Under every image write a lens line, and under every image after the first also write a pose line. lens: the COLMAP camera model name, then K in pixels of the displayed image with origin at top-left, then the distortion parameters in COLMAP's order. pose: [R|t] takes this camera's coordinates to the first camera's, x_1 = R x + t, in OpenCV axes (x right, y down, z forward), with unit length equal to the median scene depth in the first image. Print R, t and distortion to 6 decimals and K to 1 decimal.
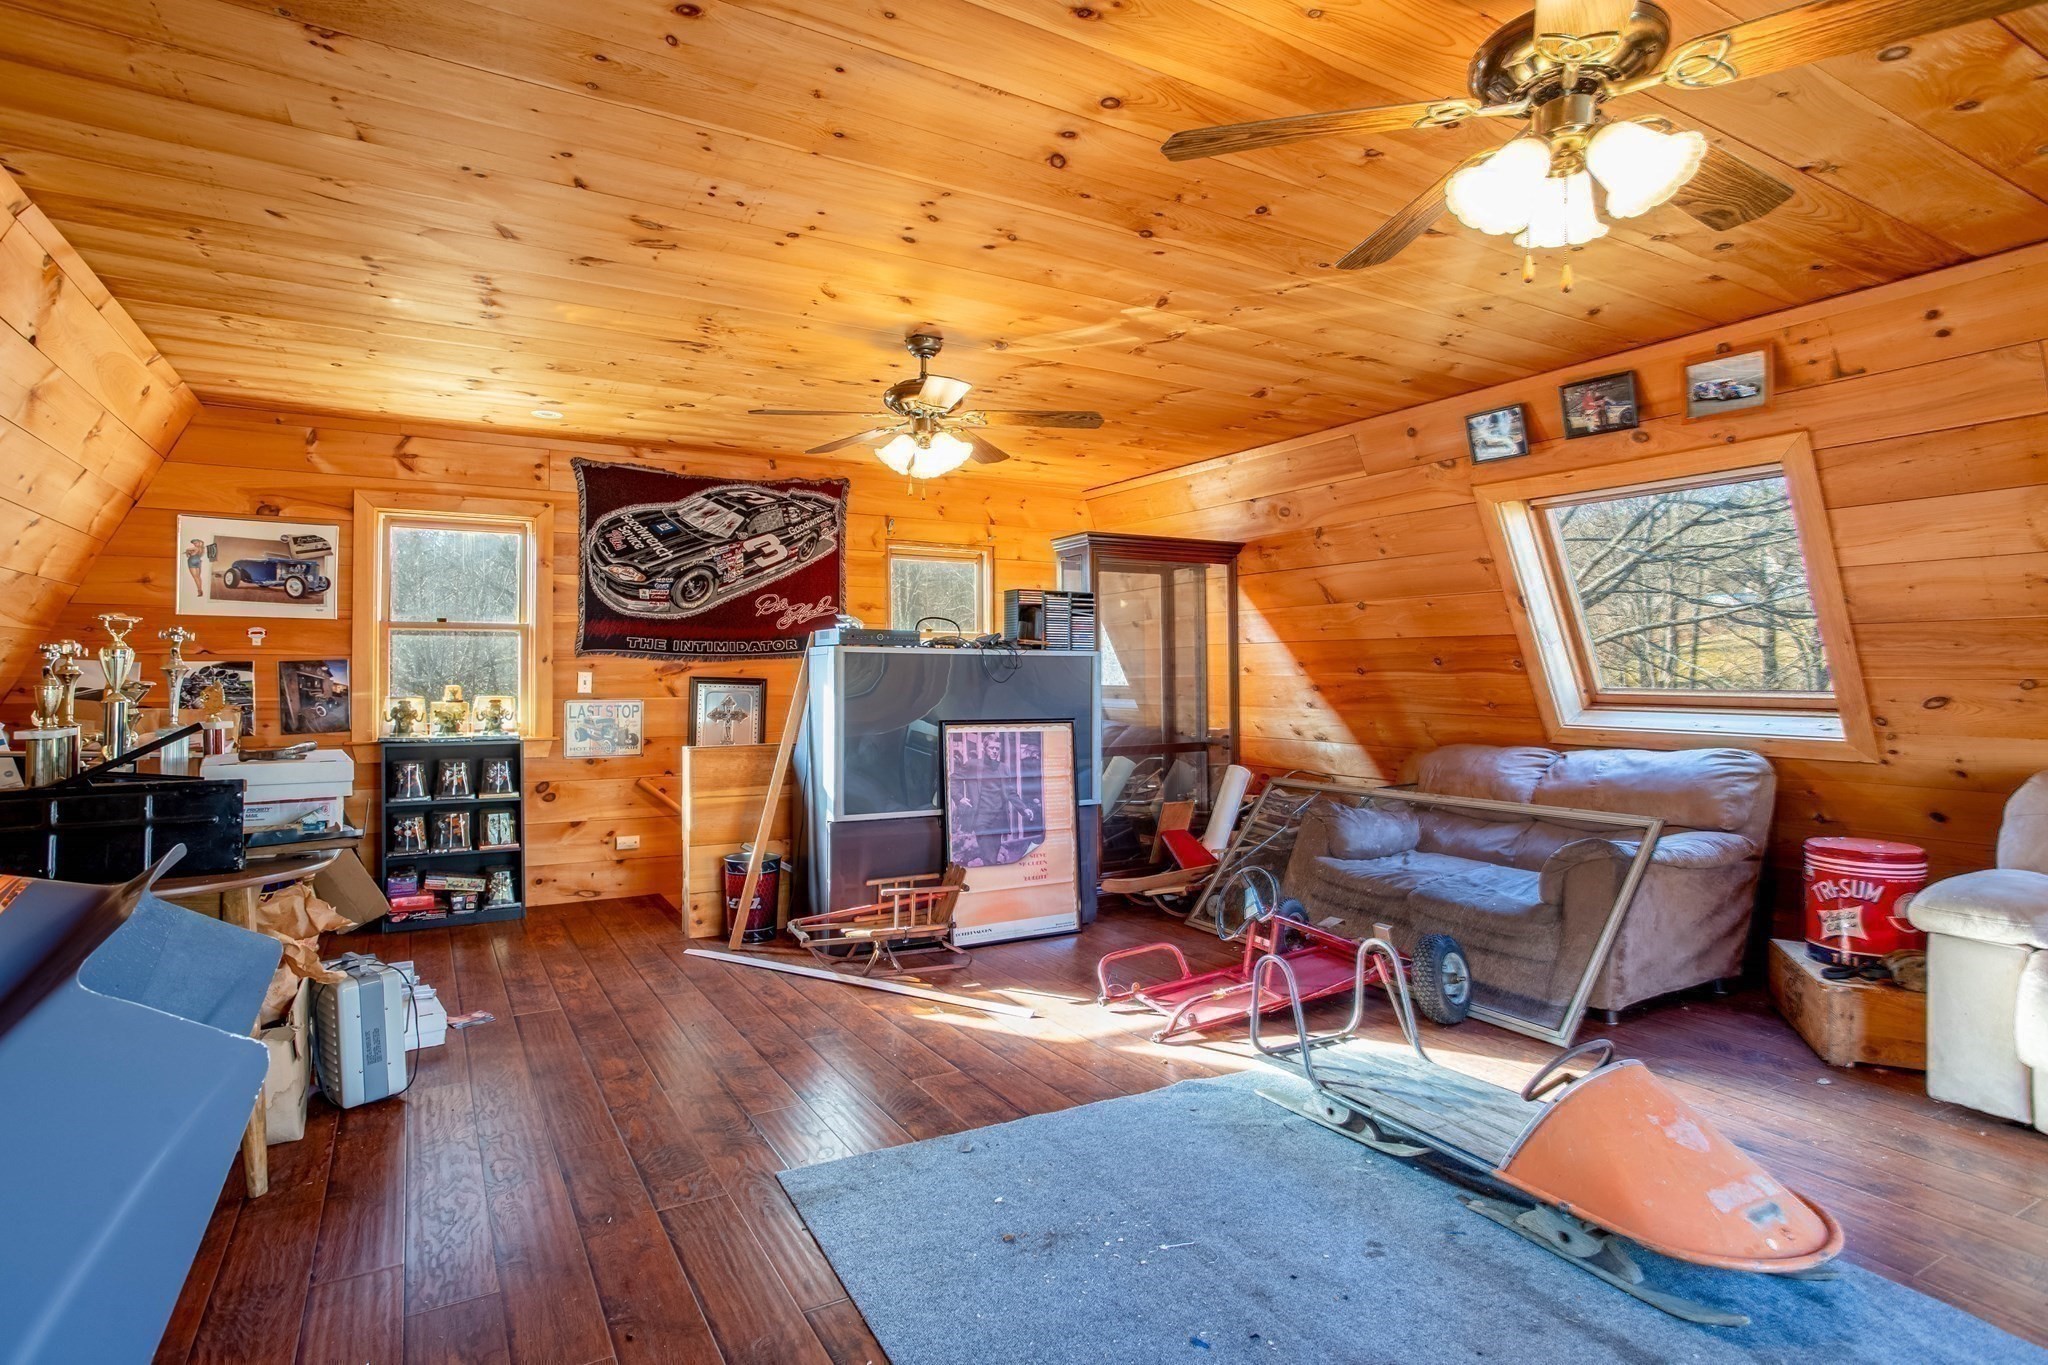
lens RADIAL K [[1049.7, 0, 1016.4], [0, 1049.7, 684.6], [0, 0, 1]] dist [-0.057024, 0.036399]
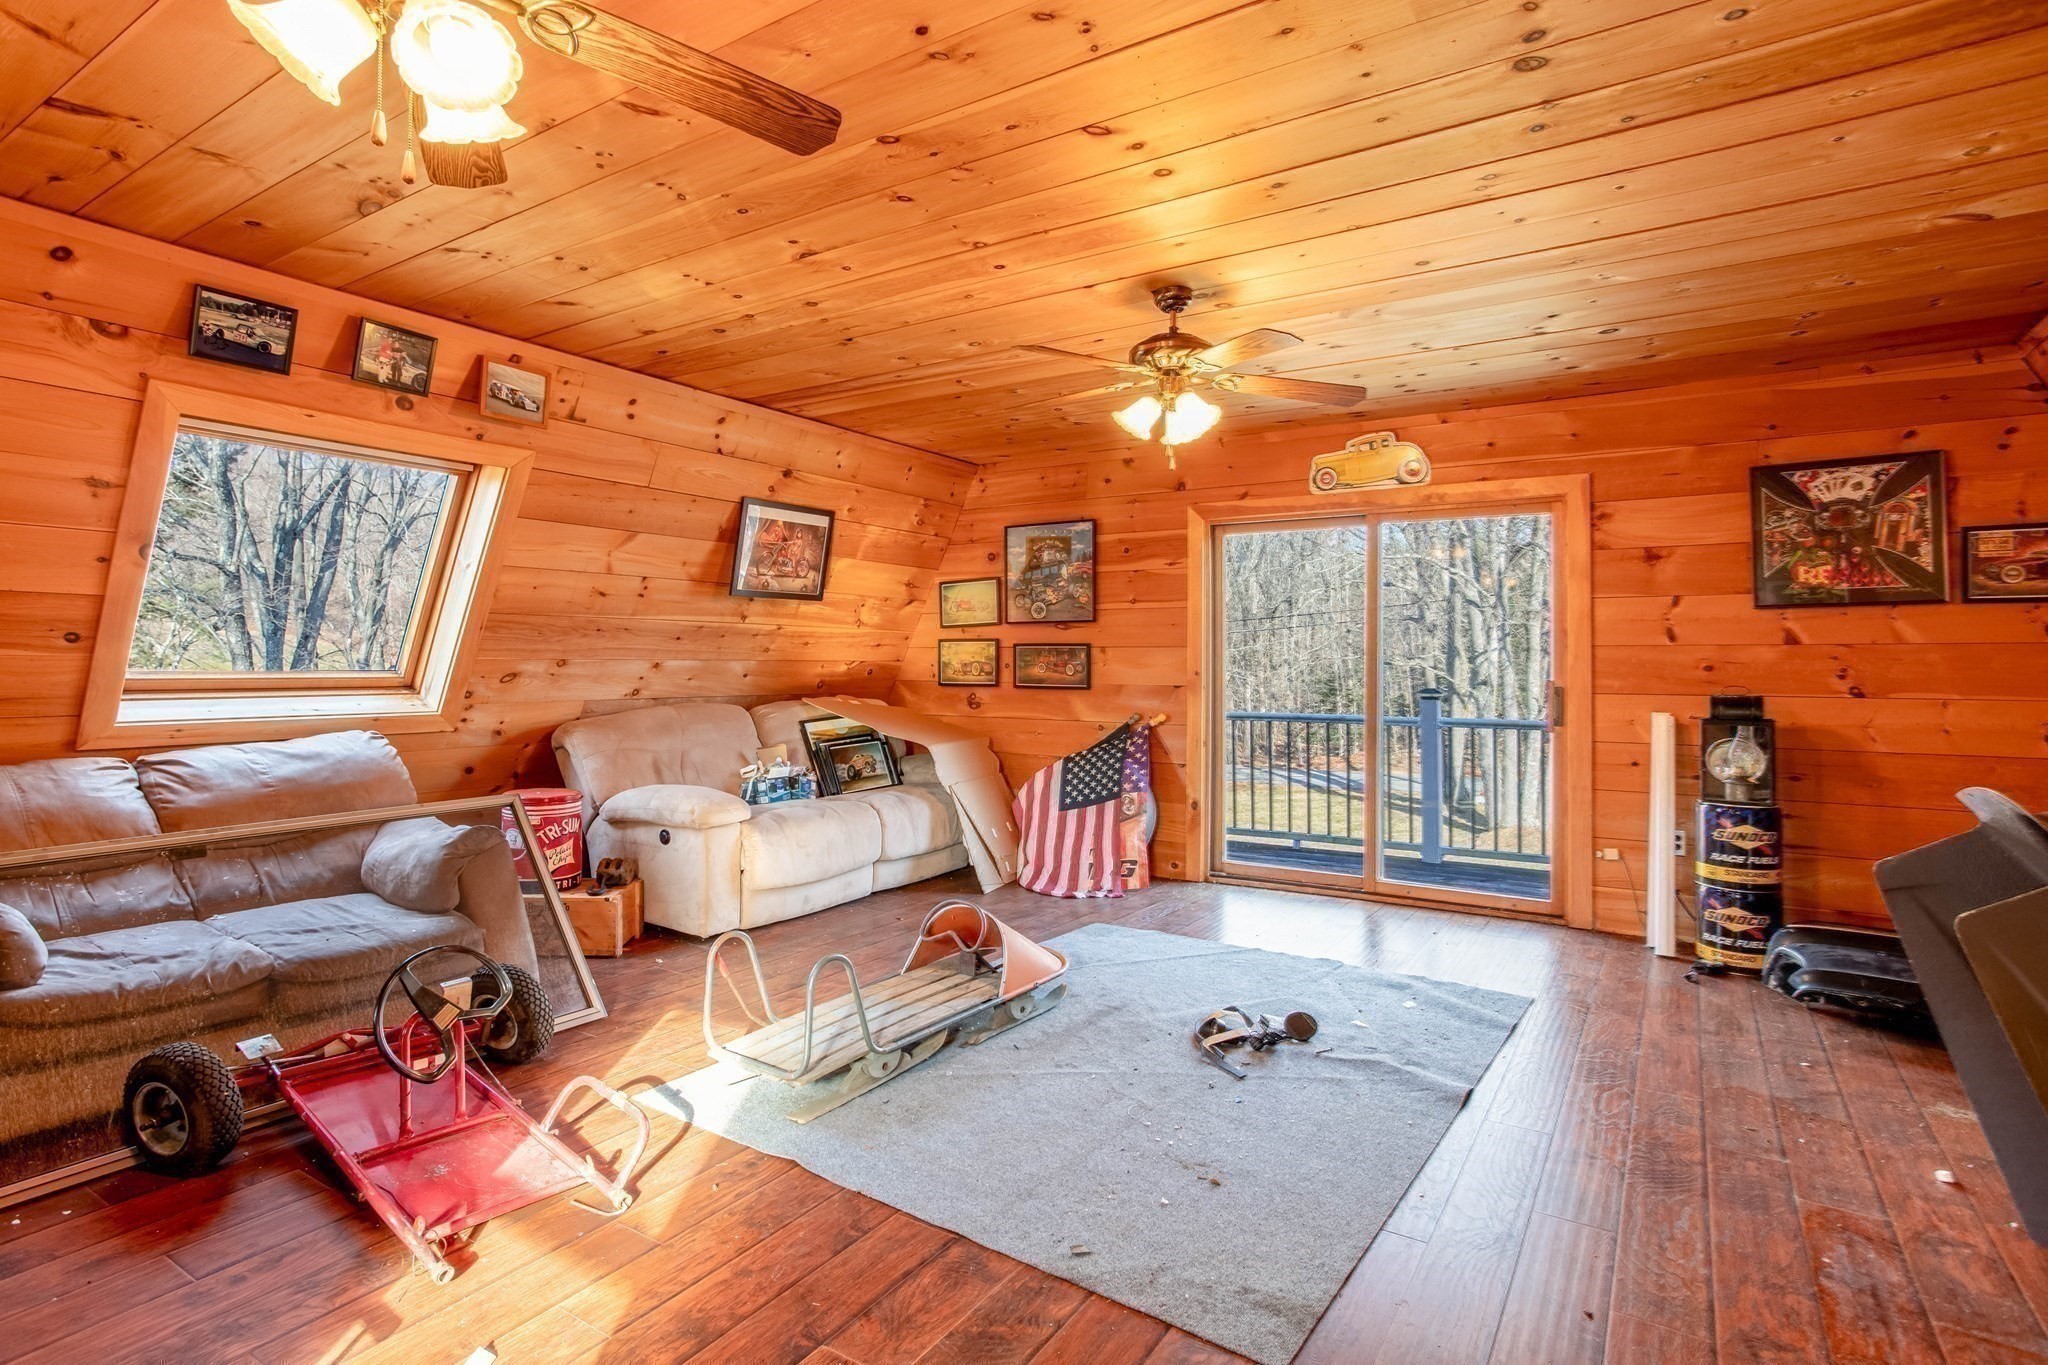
lens RADIAL K [[1040.2, 0, 1019.1], [0, 1040.2, 641.0], [0, 0, 1]] dist [-0.055276, 0.035049]
pose [[-0.450010, 0.017188, 0.892858, -0.356450], [0.007022, 0.999852, -0.015708, -0.002622], [-0.892996, -0.000799, -0.450065, 0.679271]]
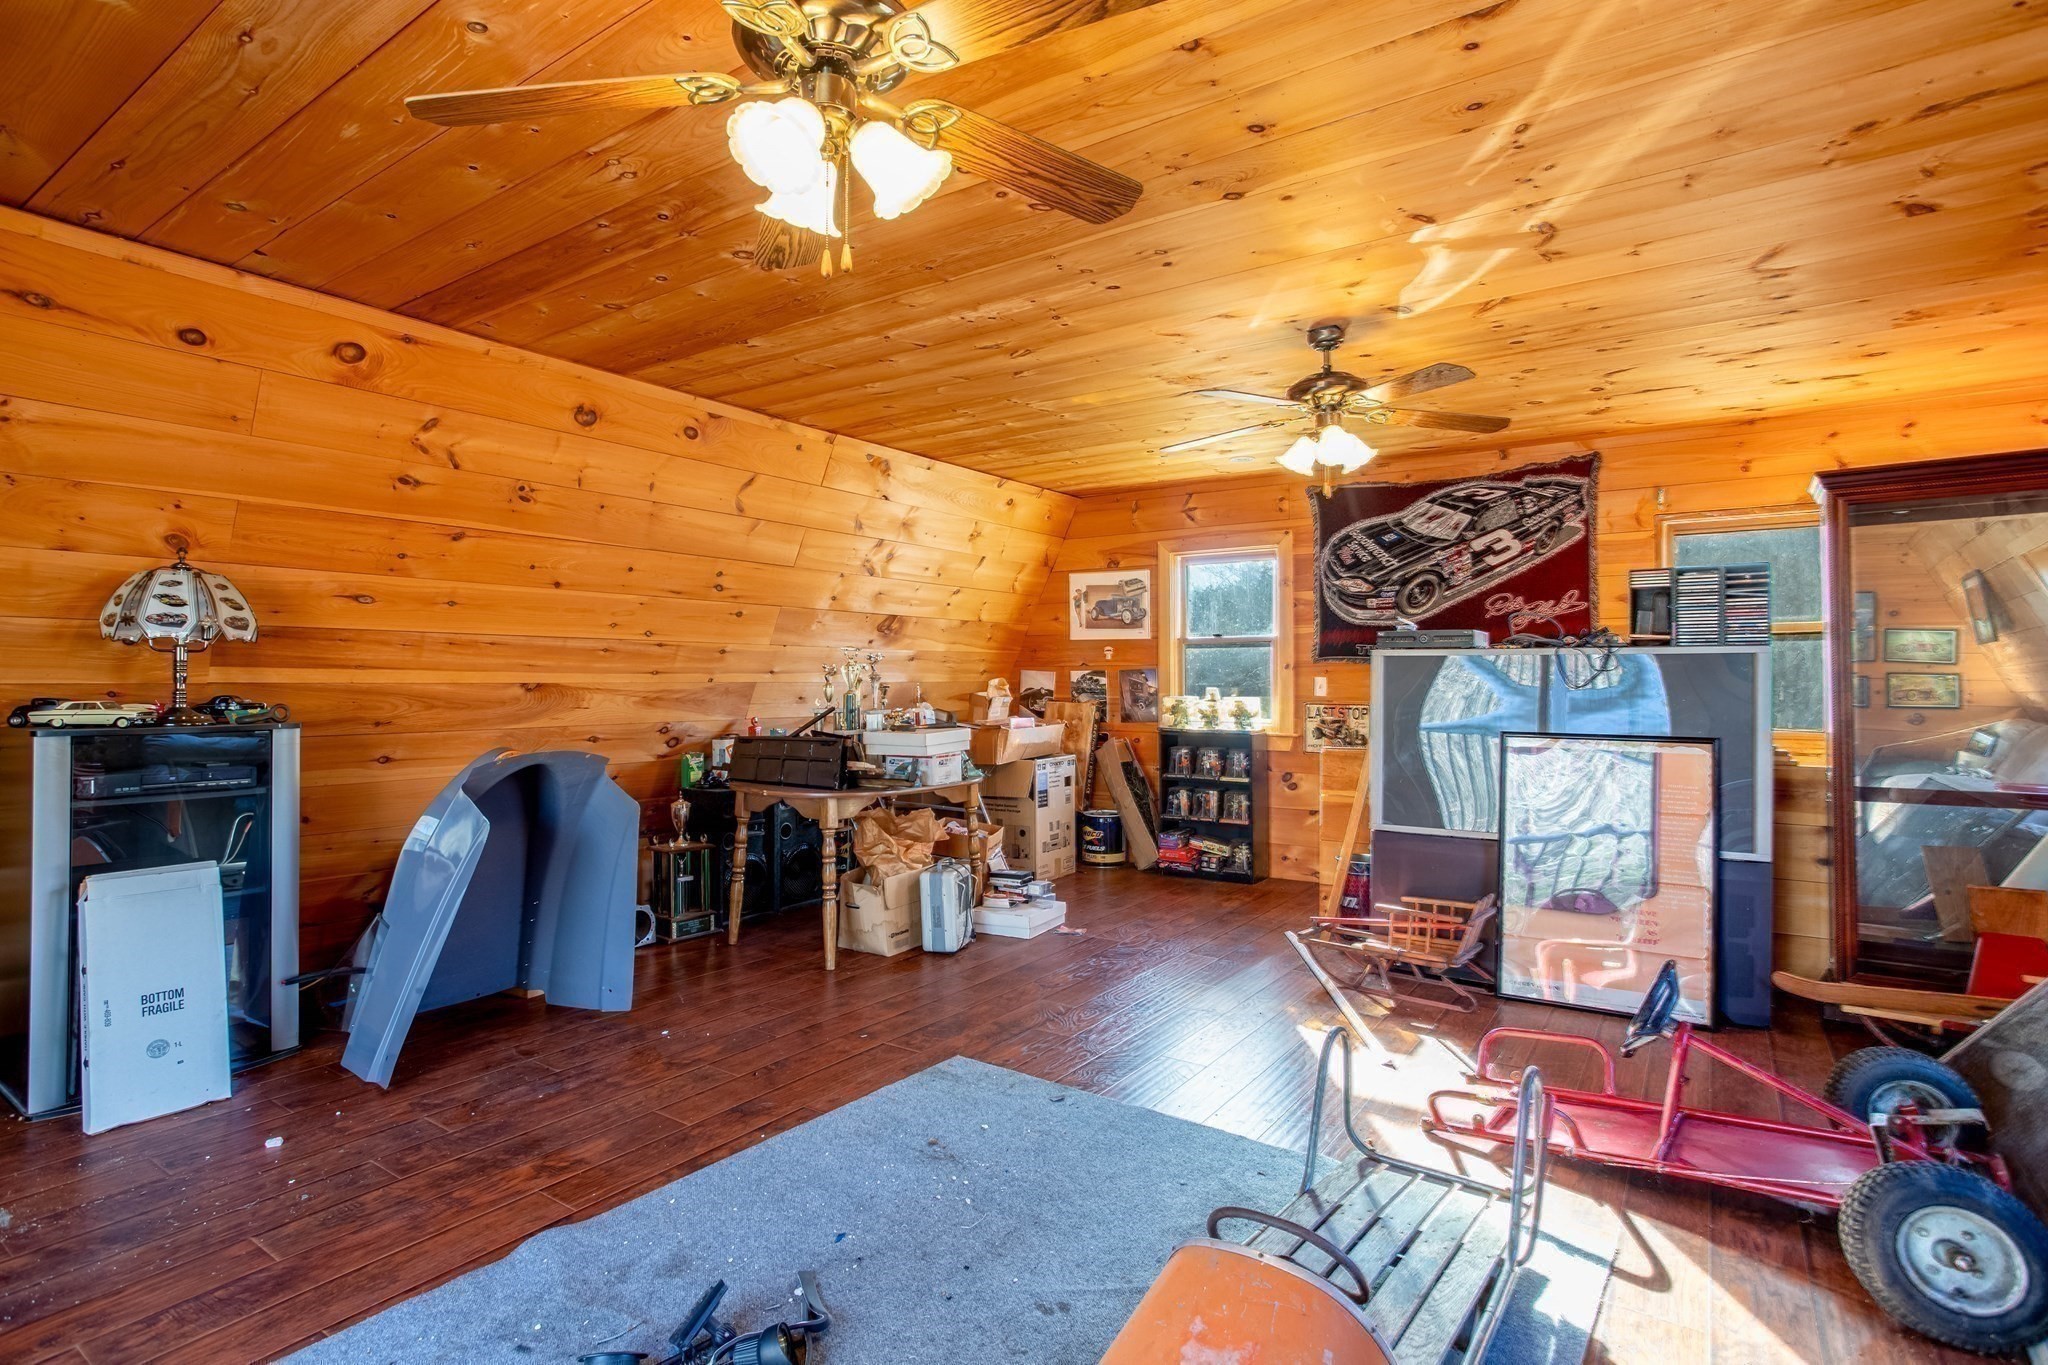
lens RADIAL K [[1049.7, 0, 1016.4], [0, 1049.7, 684.6], [0, 0, 1]] dist [-0.057024, 0.036399]
pose [[0.419040, 0.002532, -0.907964, 0.466059], [-0.009417, 0.999954, -0.001558, 0.000740], [0.907919, 0.009203, 0.419045, 0.236479]]
